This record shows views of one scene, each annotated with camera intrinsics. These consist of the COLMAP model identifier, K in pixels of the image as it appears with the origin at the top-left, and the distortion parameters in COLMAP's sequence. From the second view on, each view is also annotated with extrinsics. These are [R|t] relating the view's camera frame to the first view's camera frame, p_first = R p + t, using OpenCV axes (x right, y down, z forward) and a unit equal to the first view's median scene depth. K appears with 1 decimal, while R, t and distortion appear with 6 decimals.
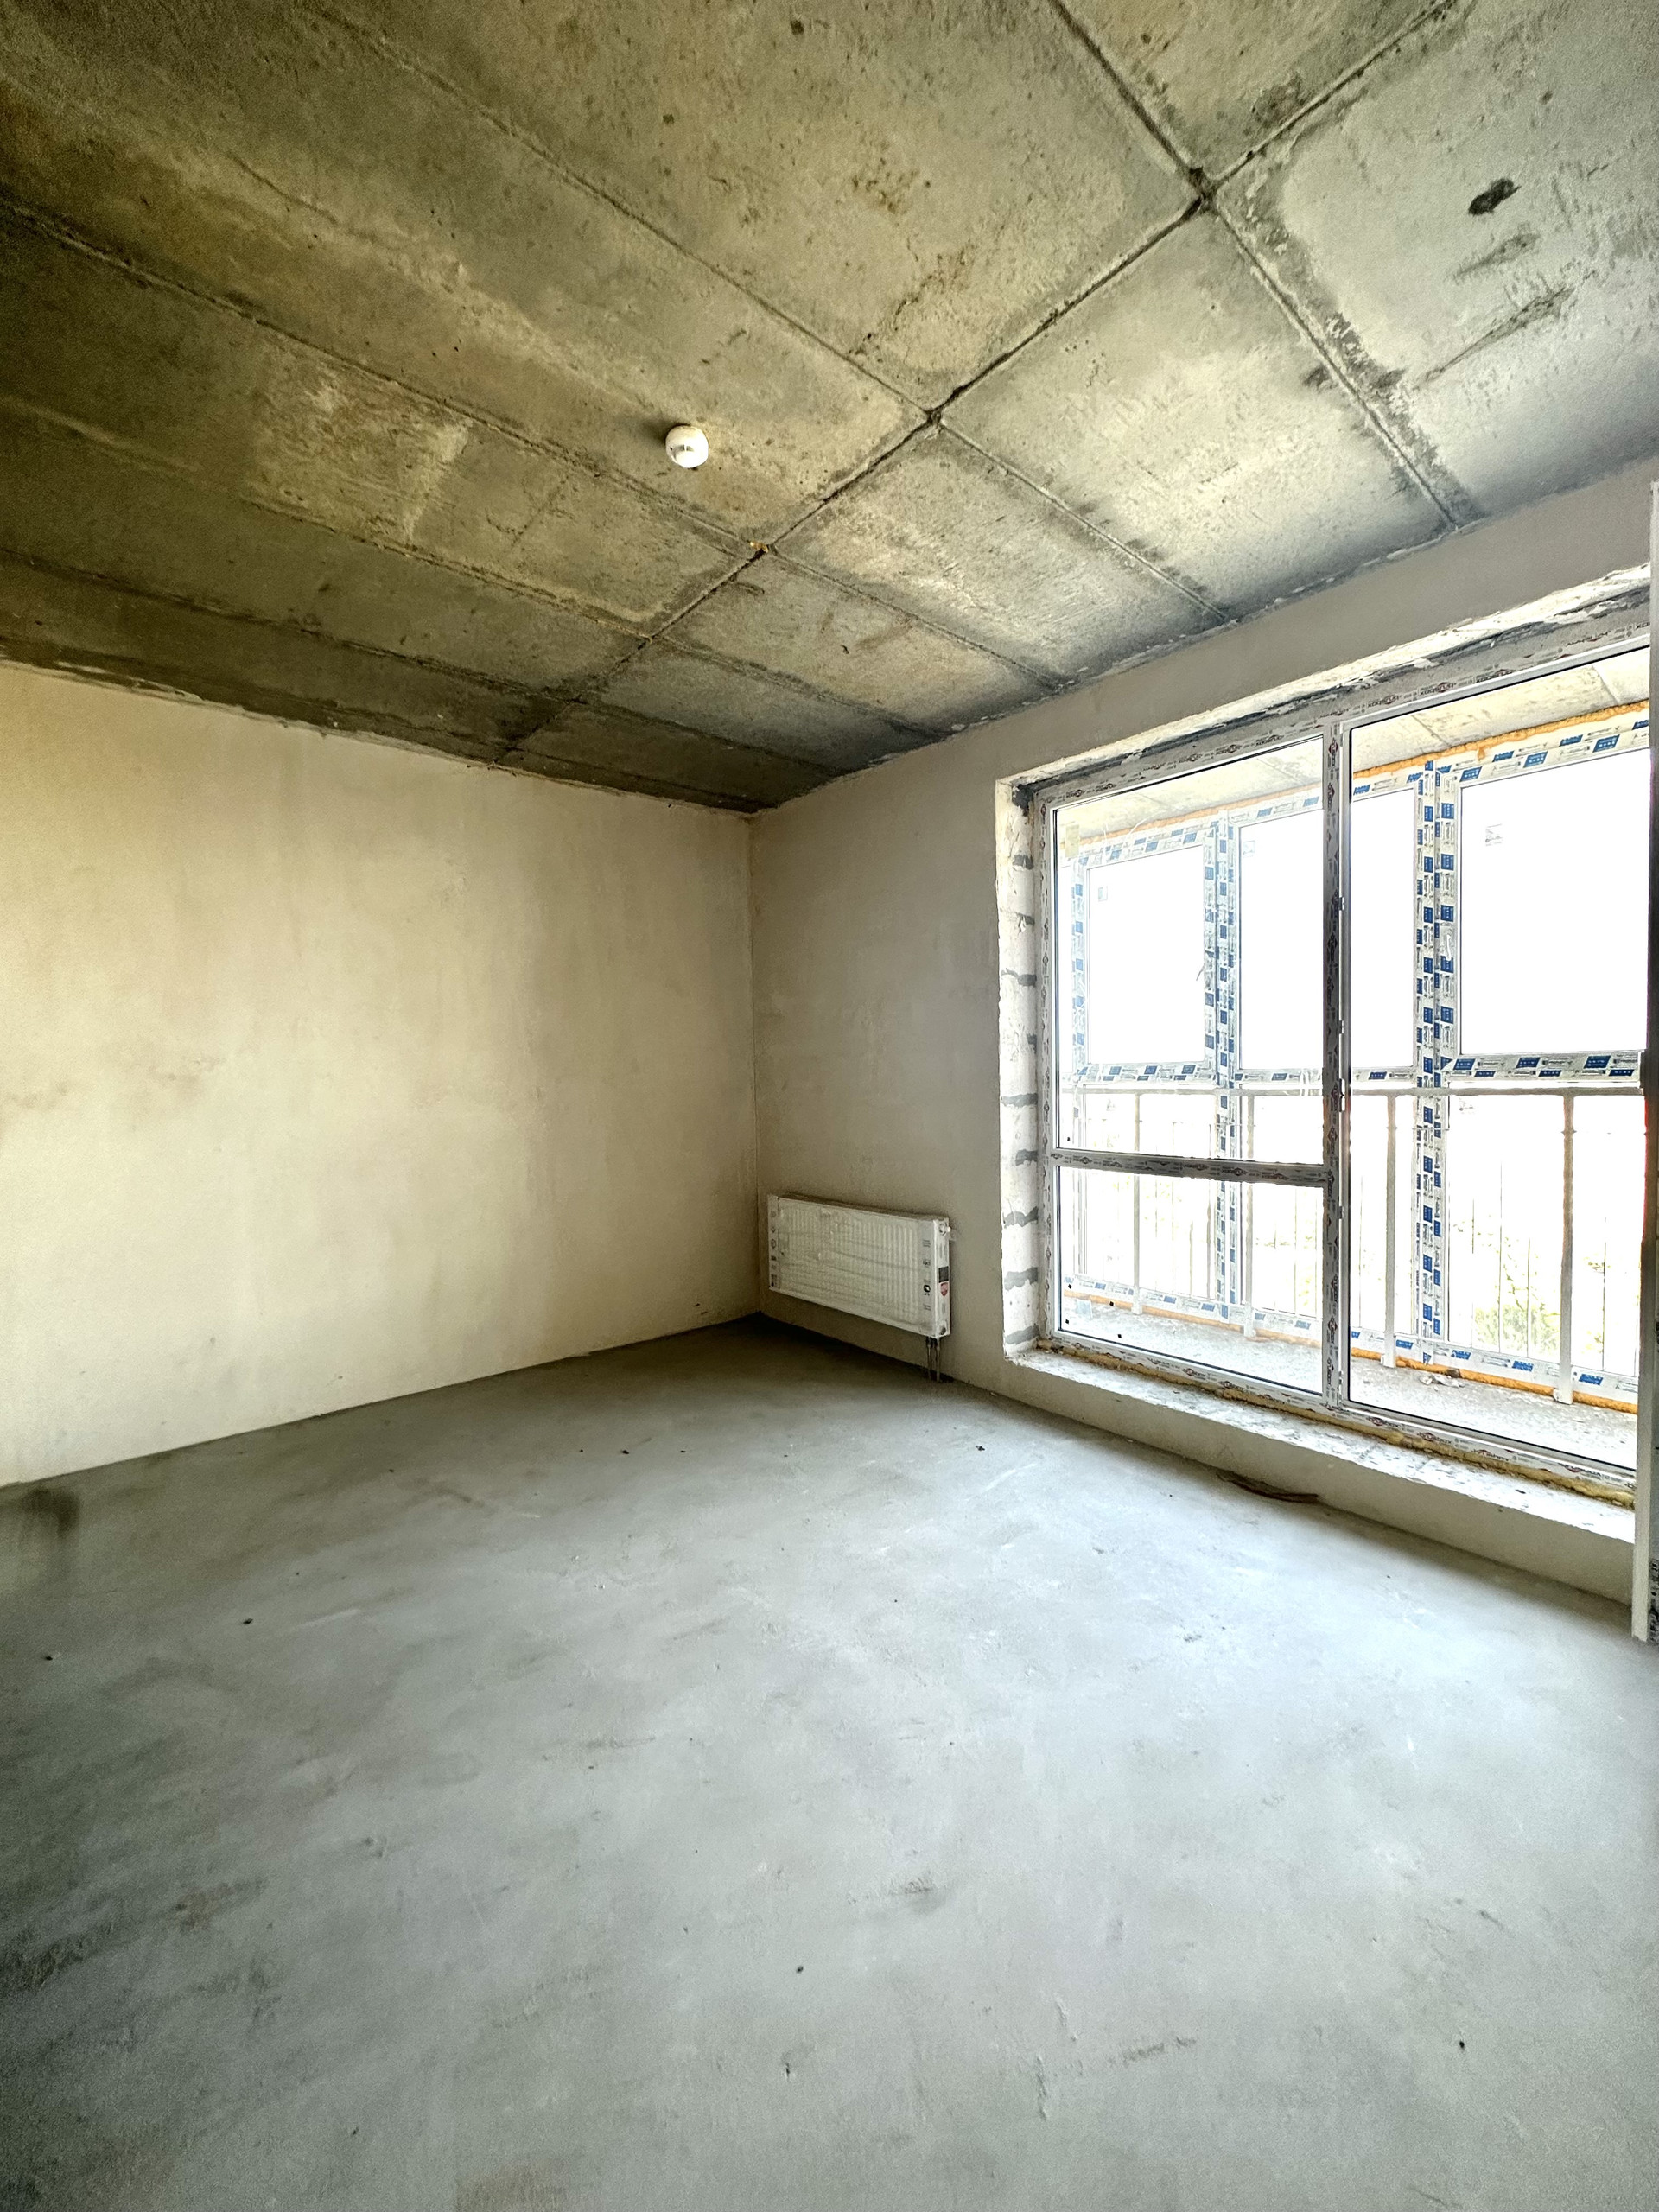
lens RADIAL K [[885.4, 0, 831.1], [0, 885.4, 1103.7], [0, 0, 1]] dist [-0.003169, 0.000881]
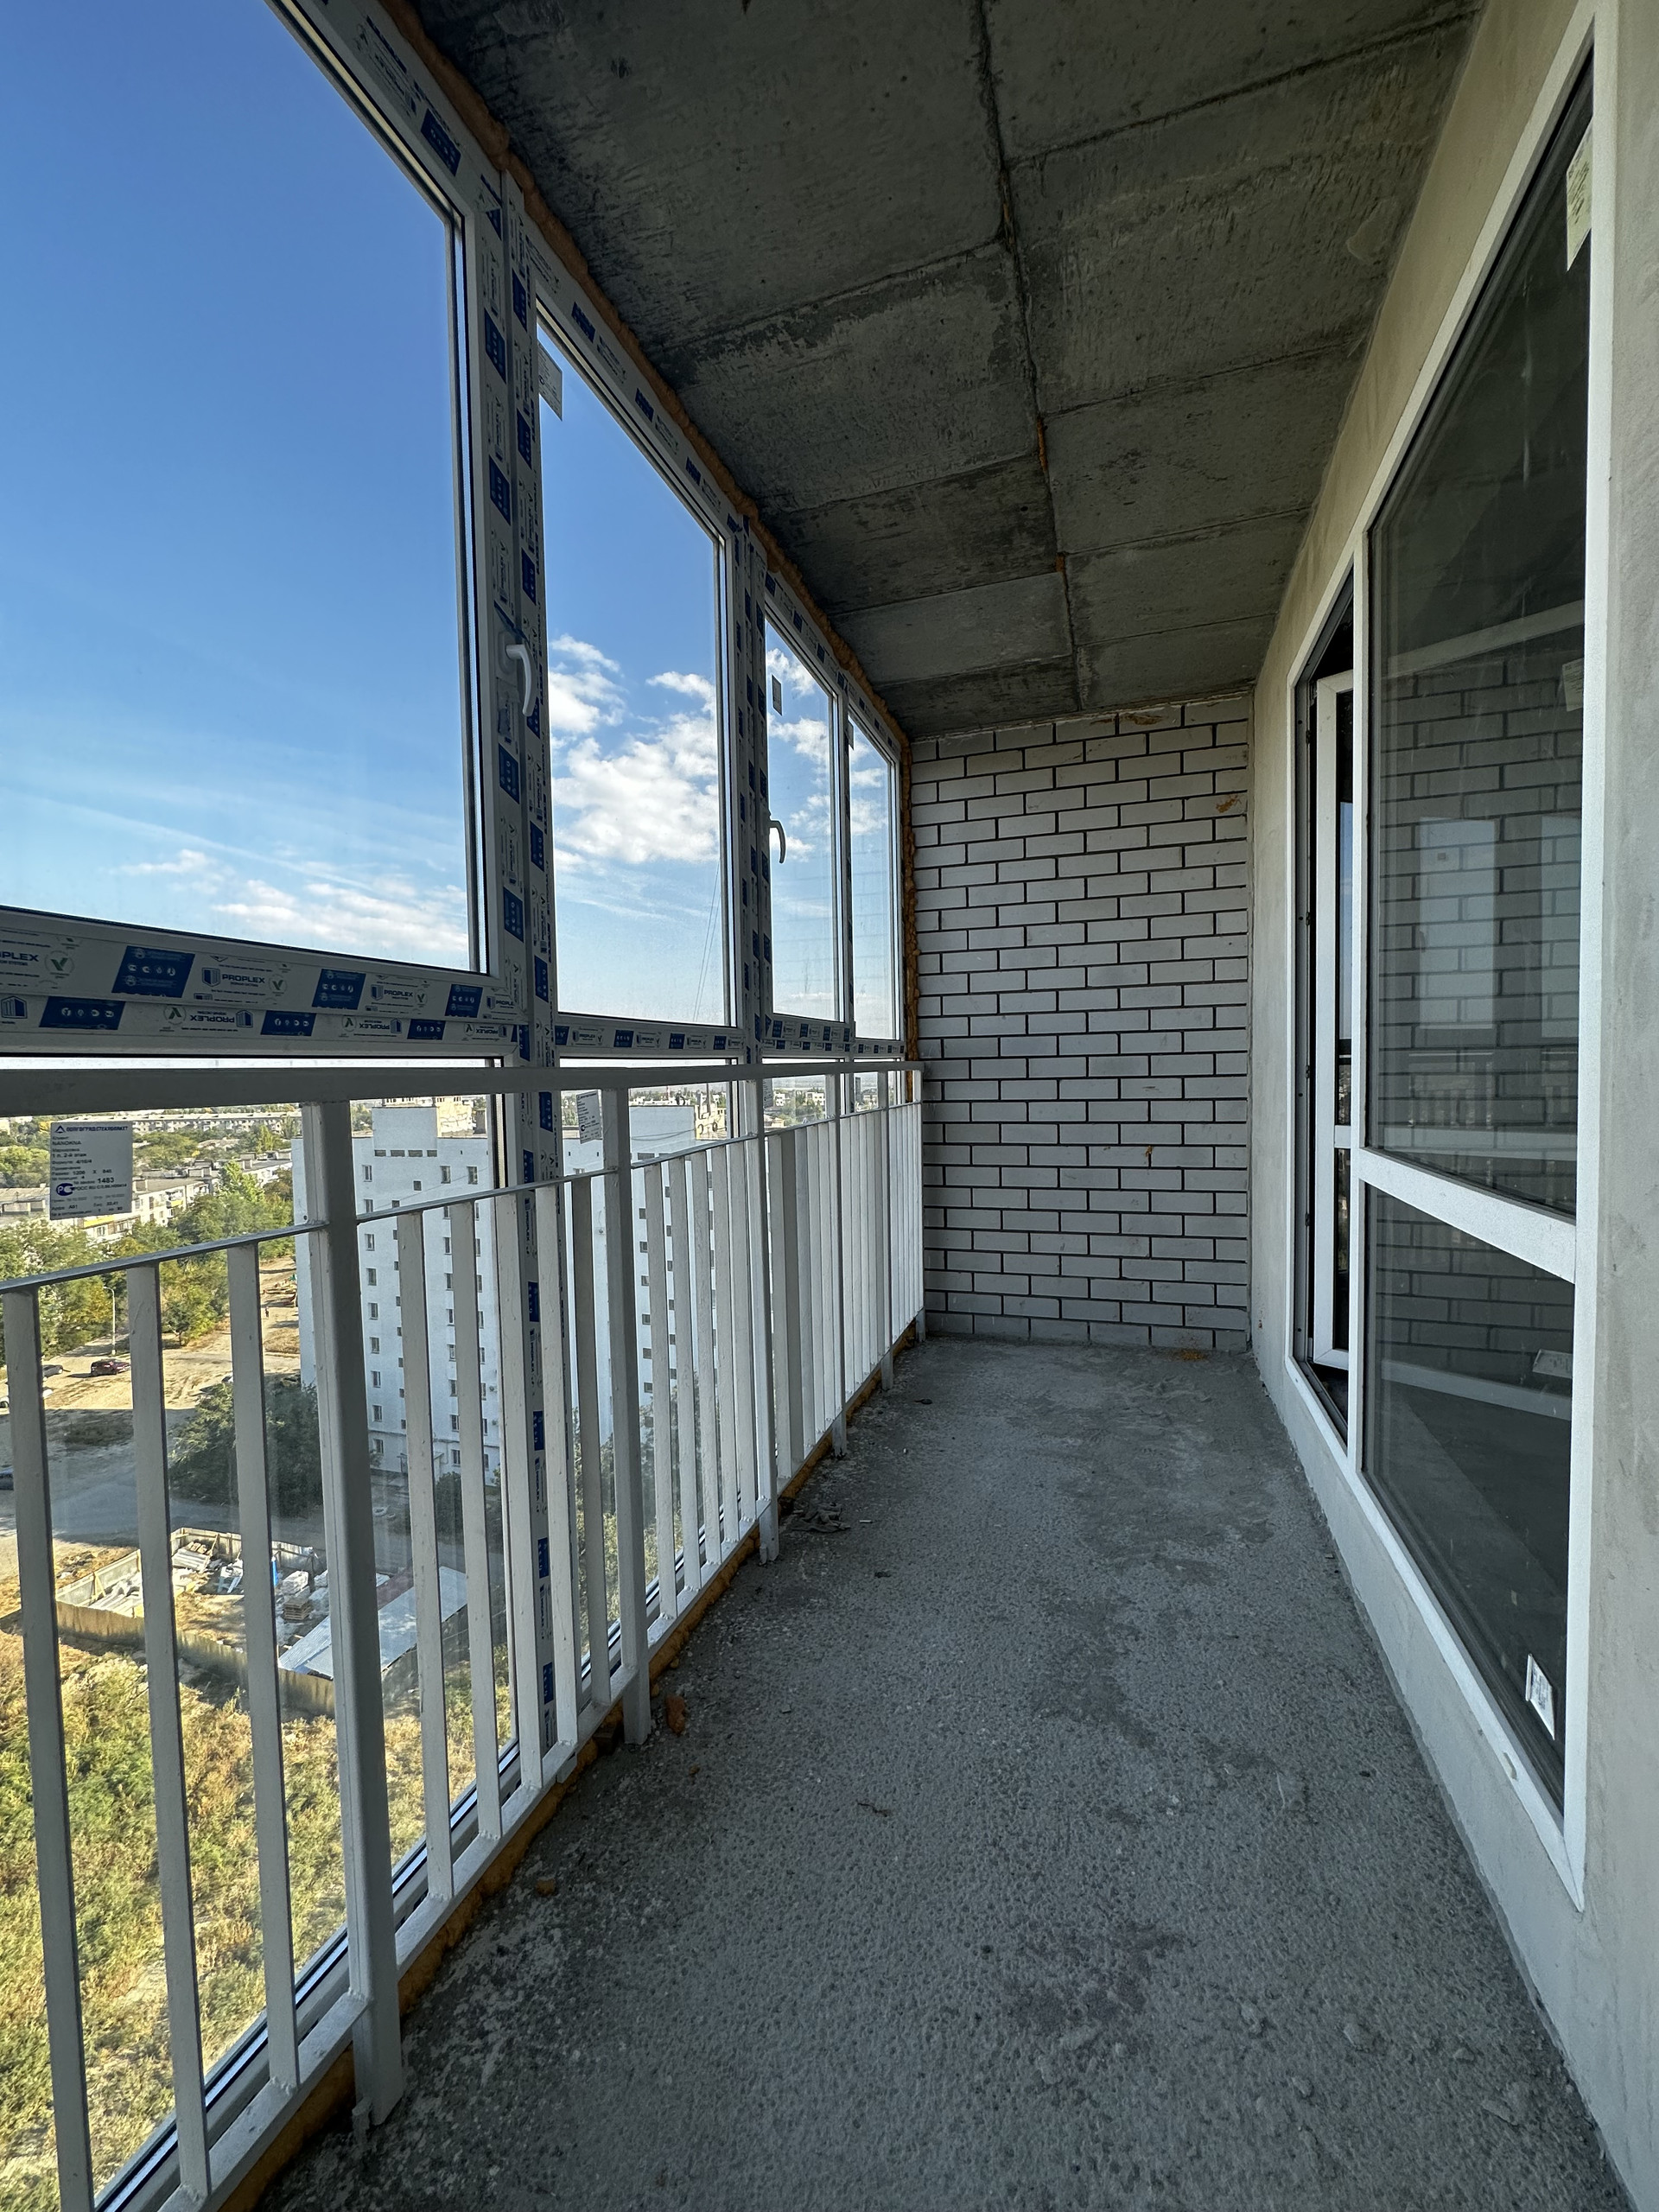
lens RADIAL K [[885.4, 0, 849.7], [0, 885.4, 1090.8], [0, 0, 1]] dist [-0.003169, 0.000881]
pose [[-0.535046, 0.000353, 0.844823, 0.146131], [0.055504, 0.997854, 0.034735, -0.015988], [-0.842998, 0.065476, -0.533918, 1.417922]]
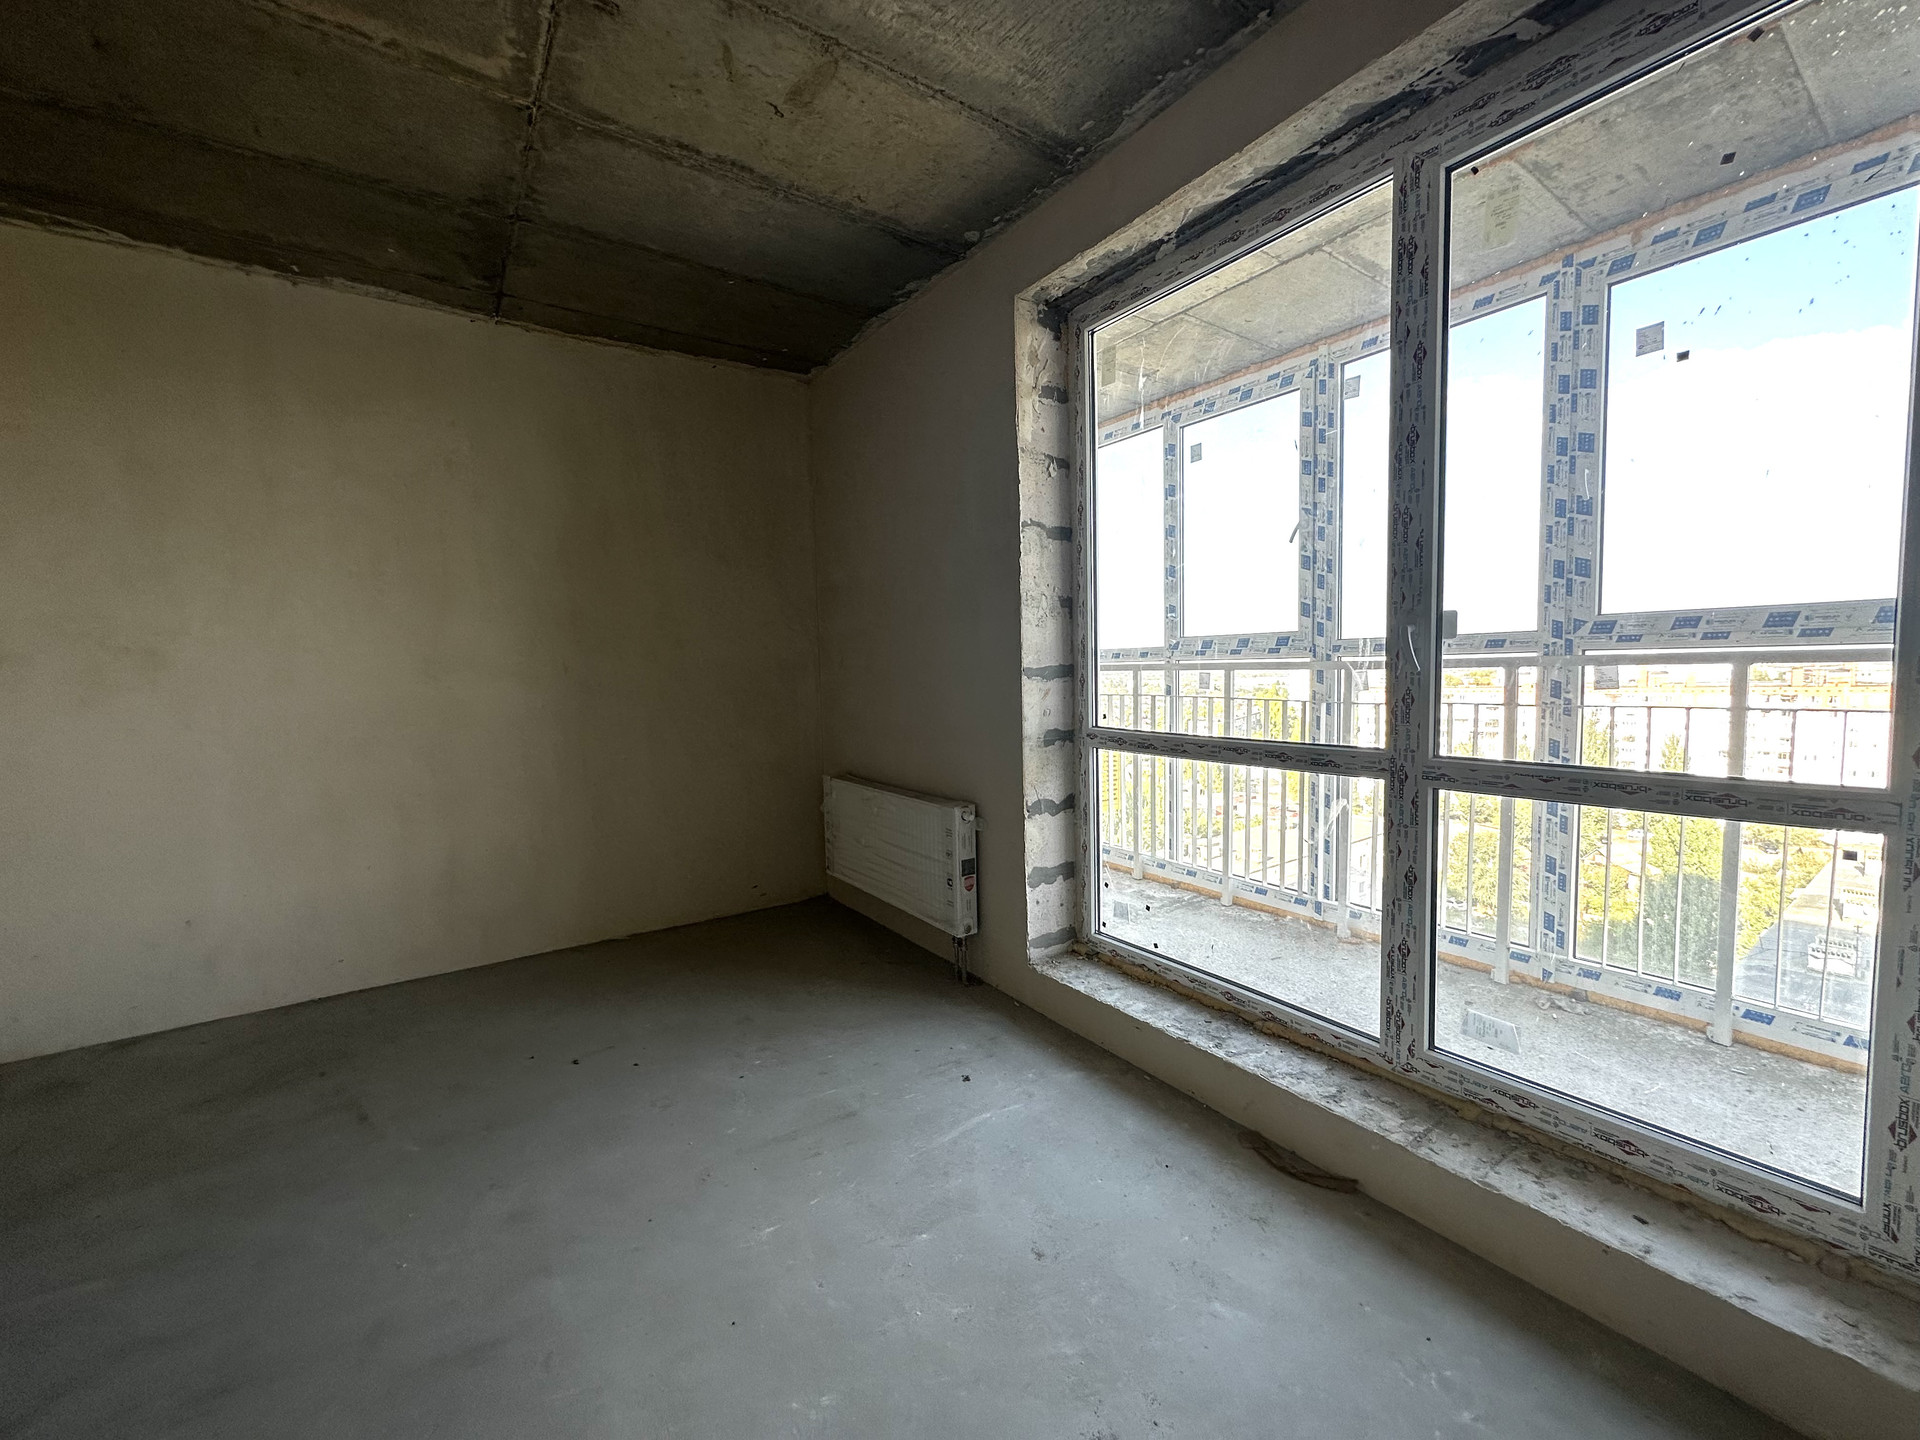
lens RADIAL K [[768.5, 0, 959.0], [0, 768.5, 717.8], [0, 0, 1]] dist [-0.003169, 0.000881]
pose [[0.994799, 0.001737, -0.101840, 0.208746], [0.002112, 0.999288, 0.037677, 0.012721], [0.101833, -0.037696, 0.994087, 0.244895]]
